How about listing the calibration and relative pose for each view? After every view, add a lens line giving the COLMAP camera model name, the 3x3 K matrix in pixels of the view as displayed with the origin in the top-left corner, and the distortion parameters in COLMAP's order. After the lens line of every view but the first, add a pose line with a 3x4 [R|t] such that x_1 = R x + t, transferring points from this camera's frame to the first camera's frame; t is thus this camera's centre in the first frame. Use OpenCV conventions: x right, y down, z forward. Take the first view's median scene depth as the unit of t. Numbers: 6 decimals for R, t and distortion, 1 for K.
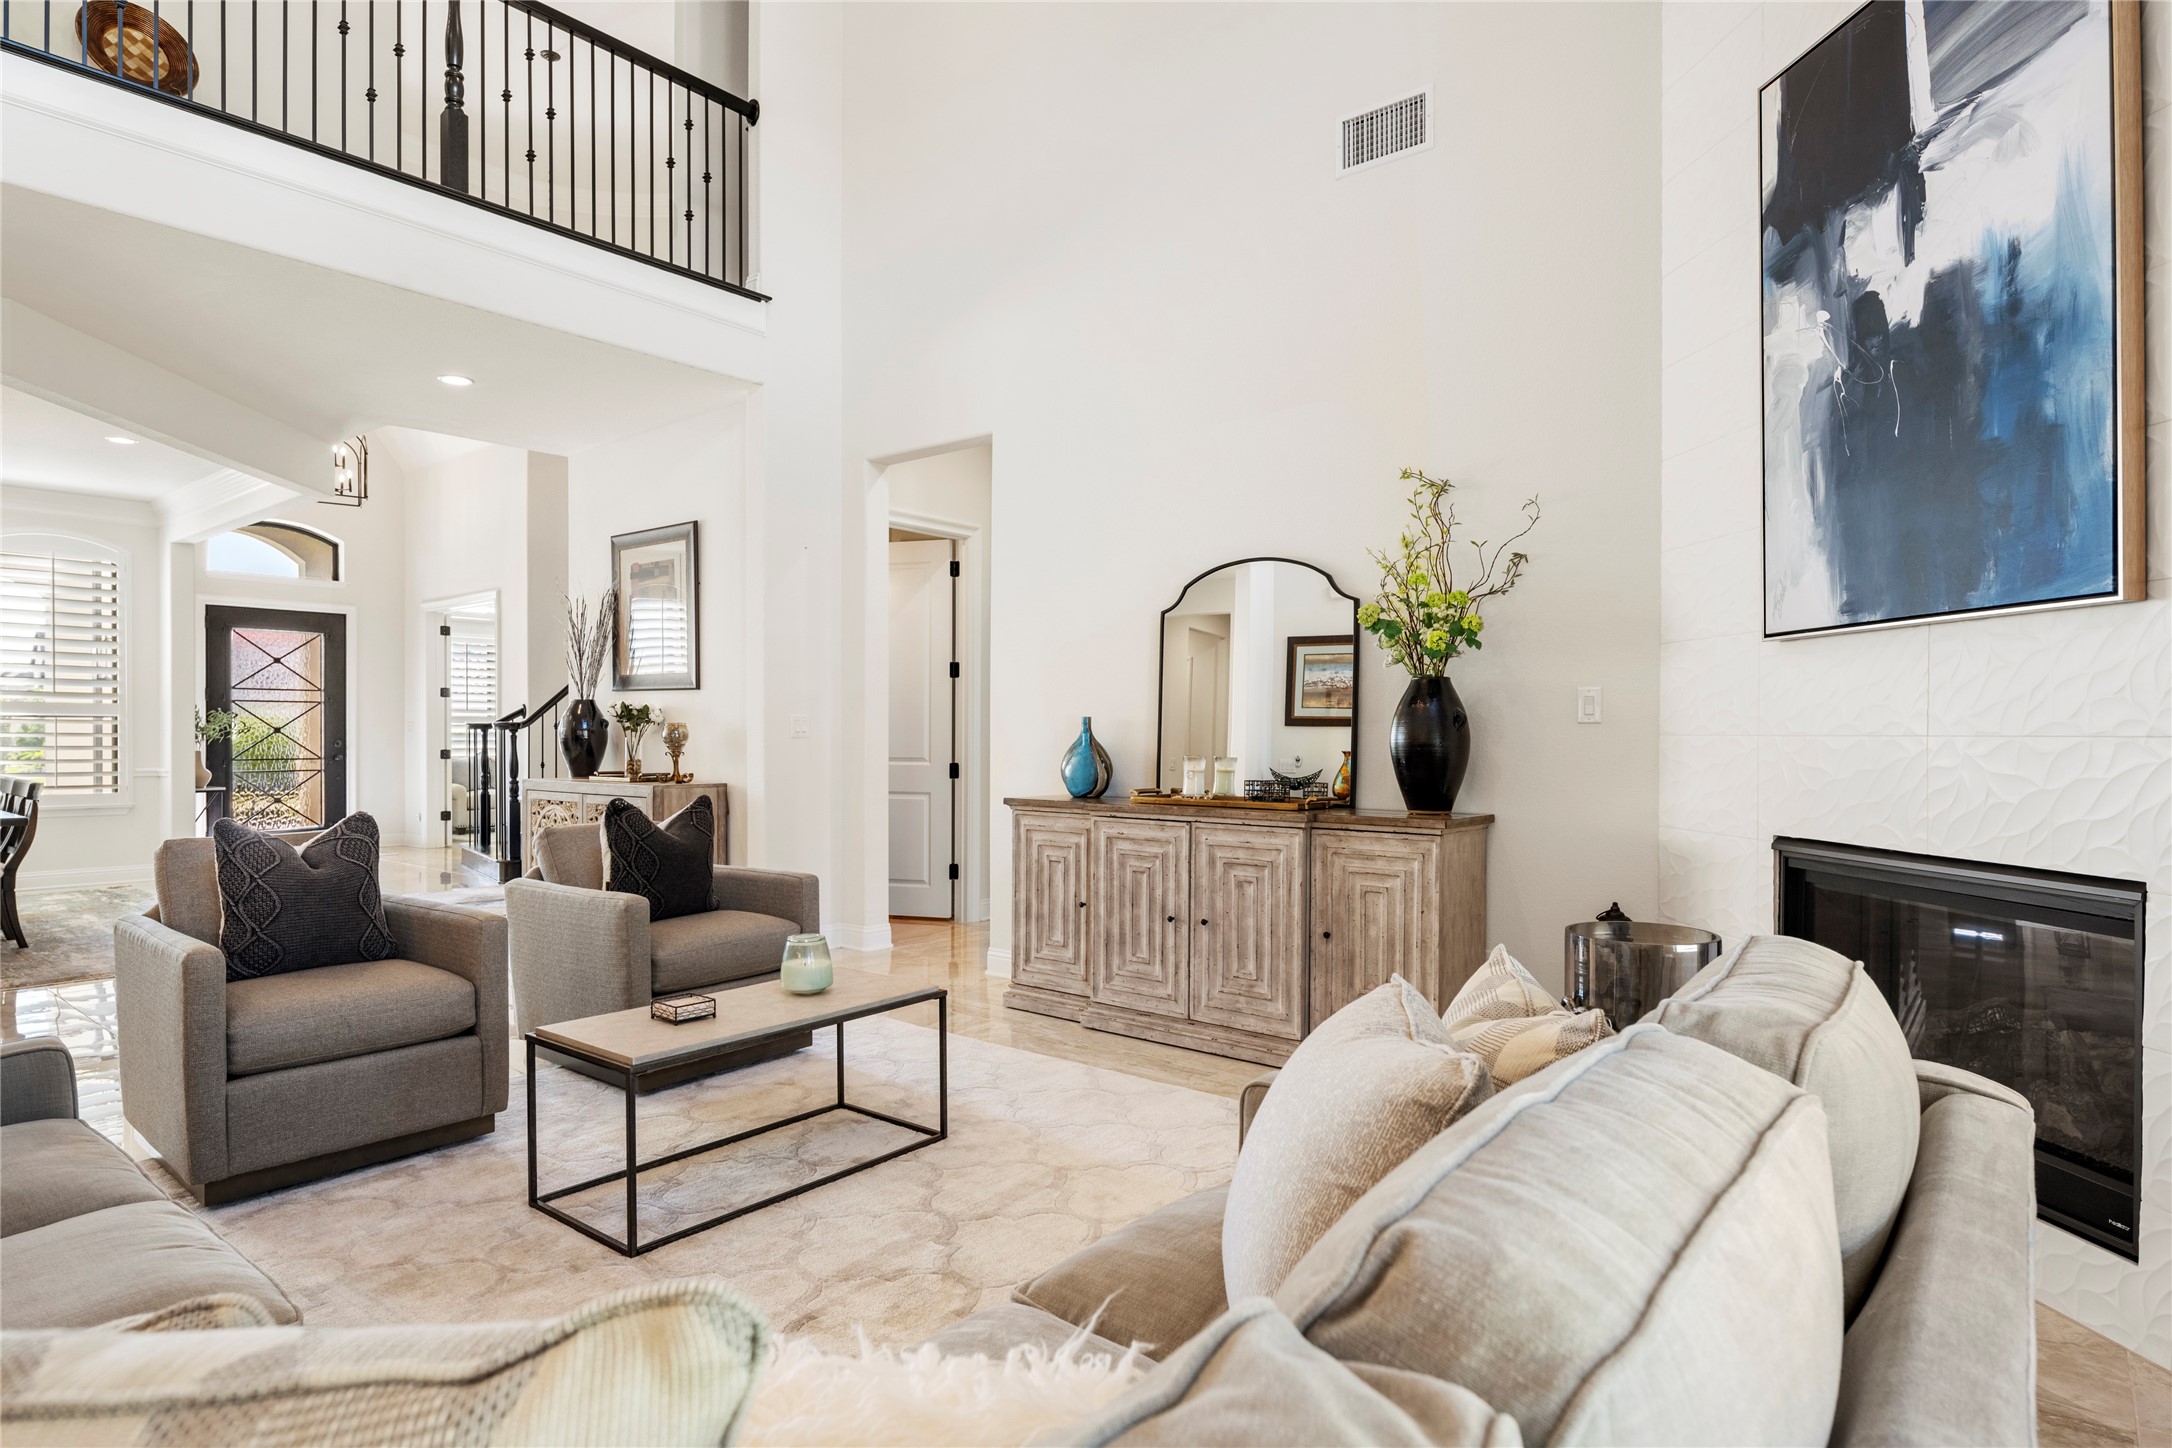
lens RADIAL K [[1181.9, 0, 1077.7], [0, 1181.9, 743.4], [0, 0, 1]] dist [-0.003465, -0.003640]
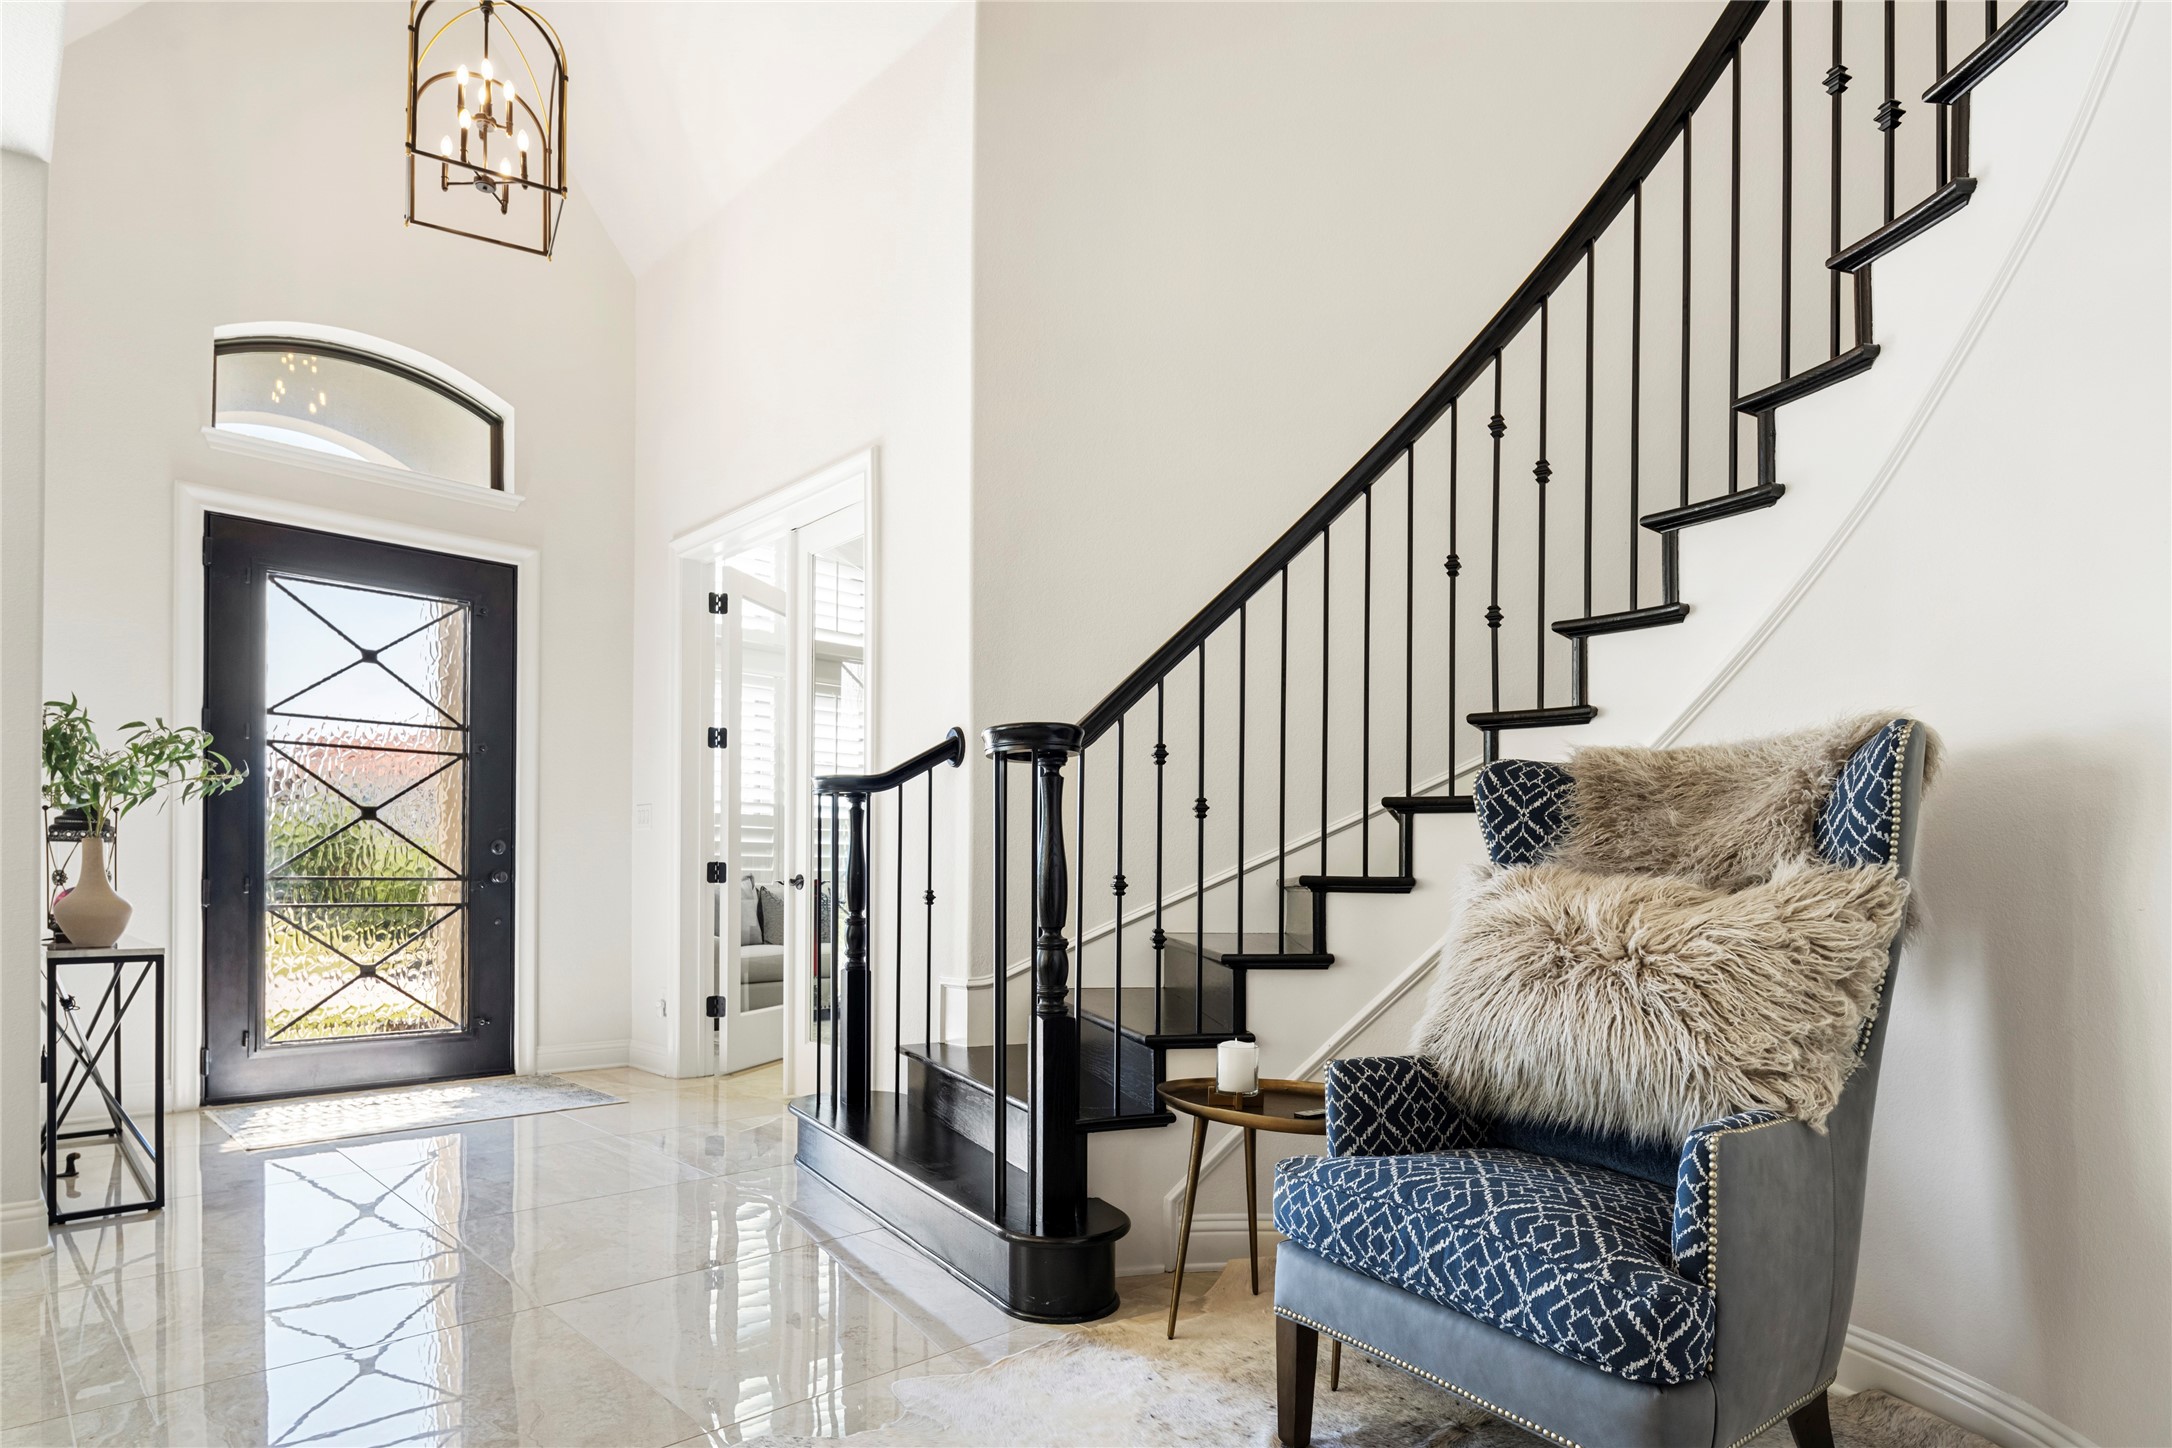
lens RADIAL K [[1178.2, 0, 1076.5], [0, 1178.2, 882.1], [0, 0, 1]] dist [-0.004700, -0.001186]
pose [[0.991862, 0.005600, -0.127196, -1.122133], [-0.006079, 0.999976, -0.003372, 0.045826], [0.127174, 0.004118, 0.991872, 1.864679]]
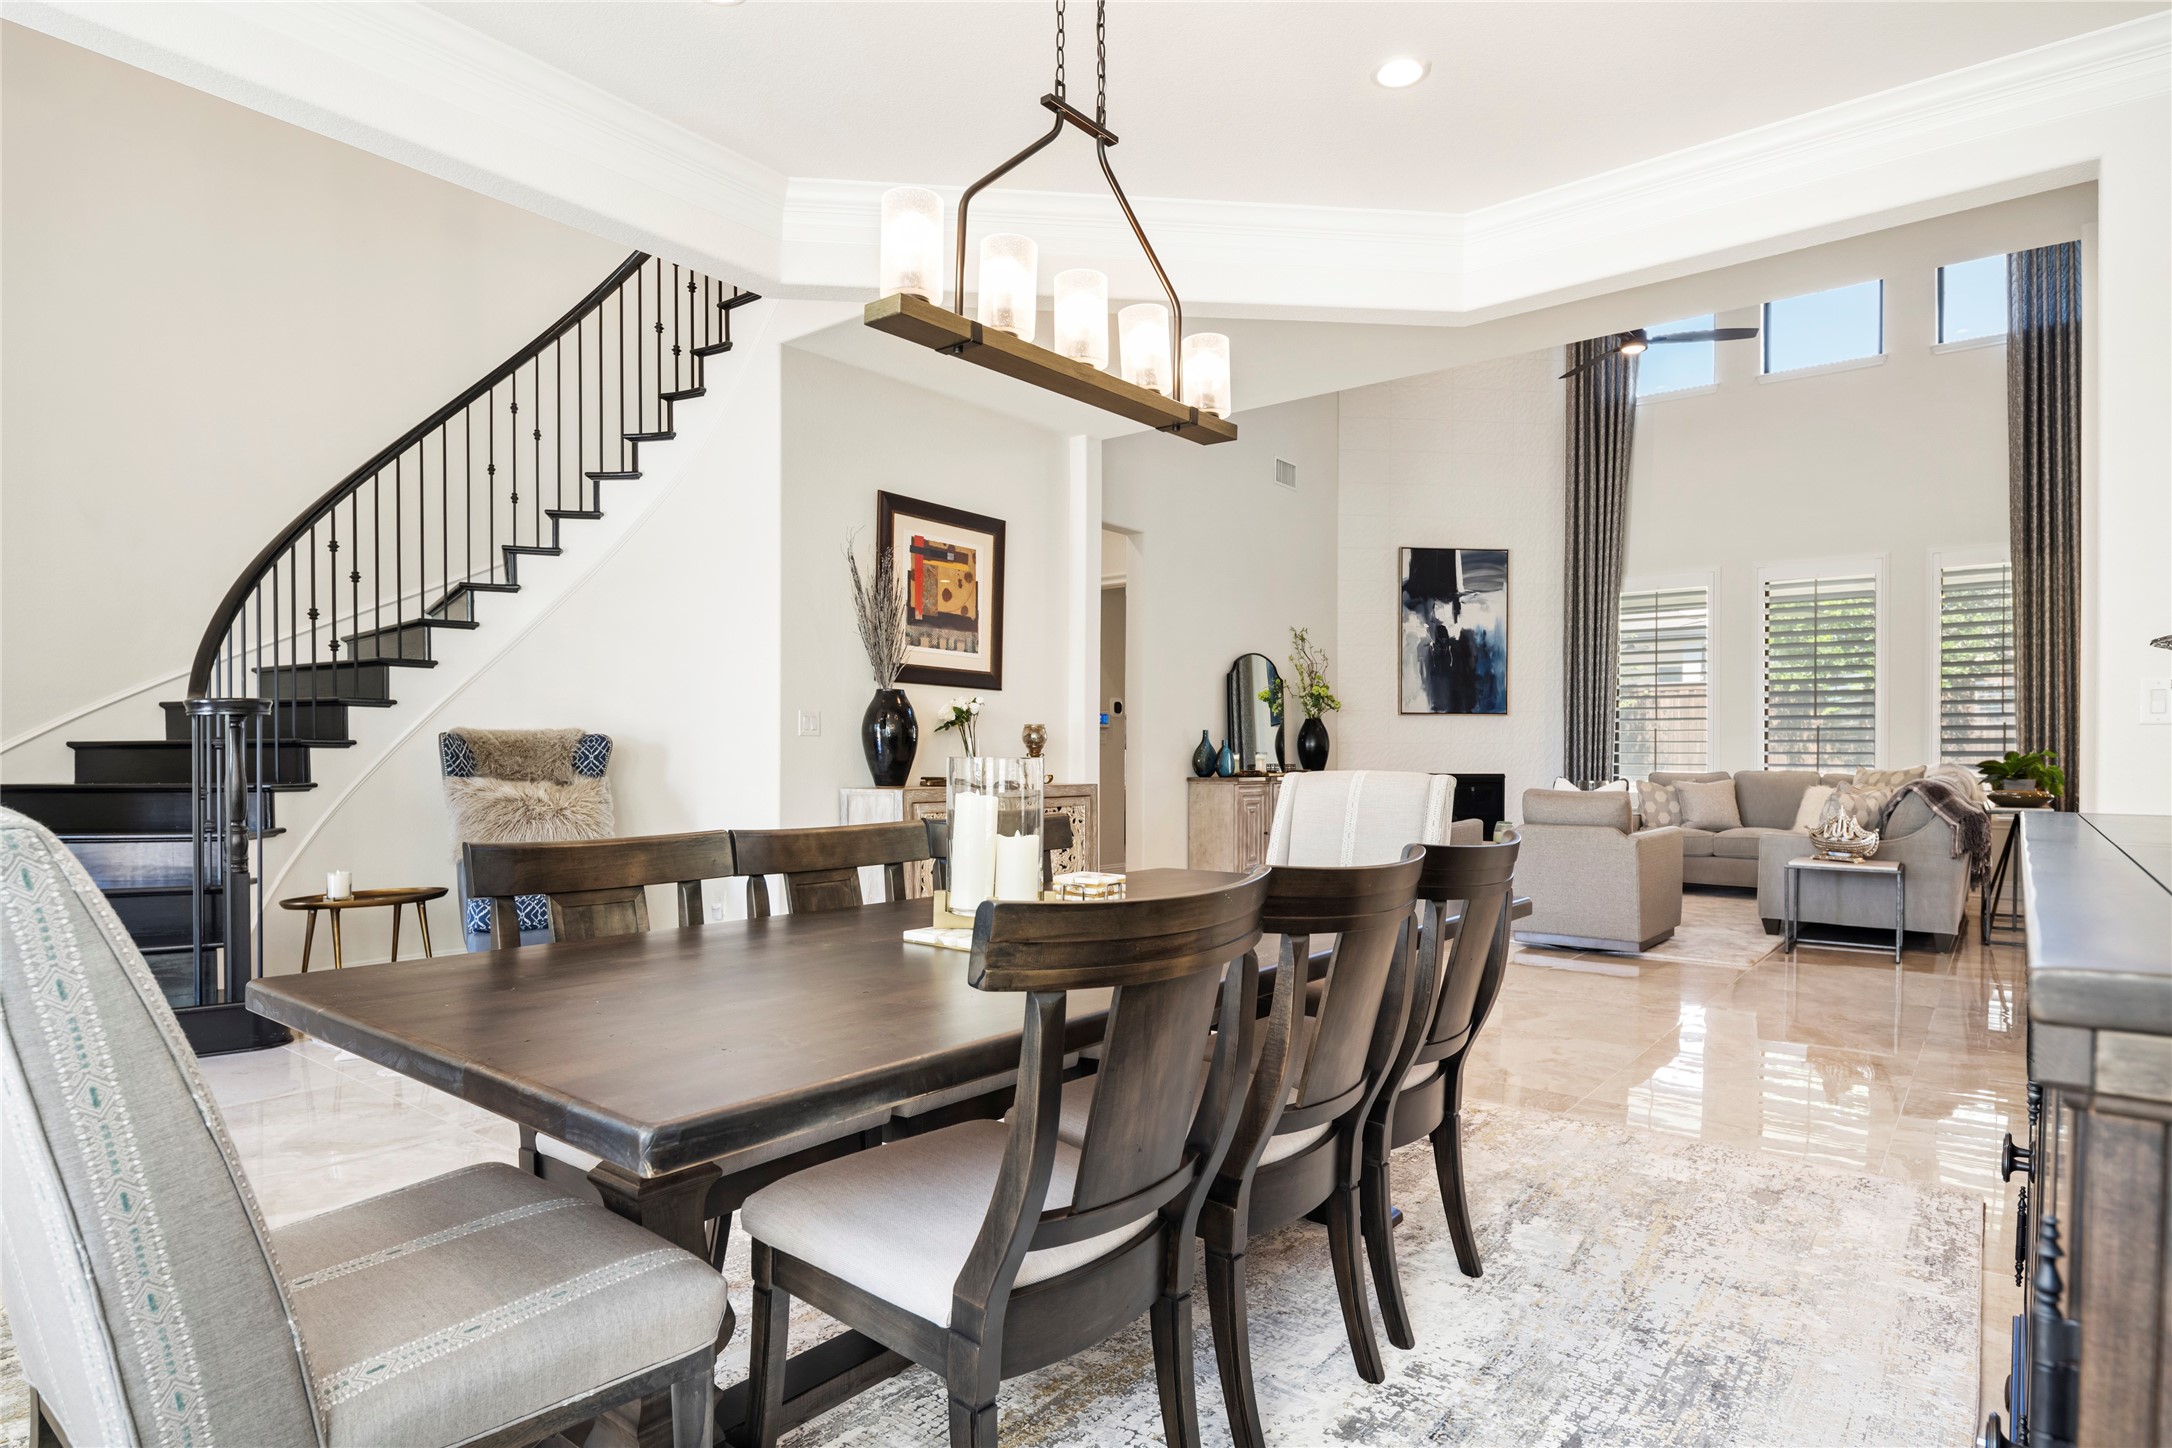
lens RADIAL K [[1170.0, 0, 1093.5], [0, 1170.0, 758.8], [0, 0, 1]] dist [-0.004184, -0.000928]
pose [[-0.020469, -0.008374, 0.999755, -2.414041], [0.005444, 0.999949, 0.008487, 0.003286], [-0.999776, 0.005616, -0.020422, 1.743007]]
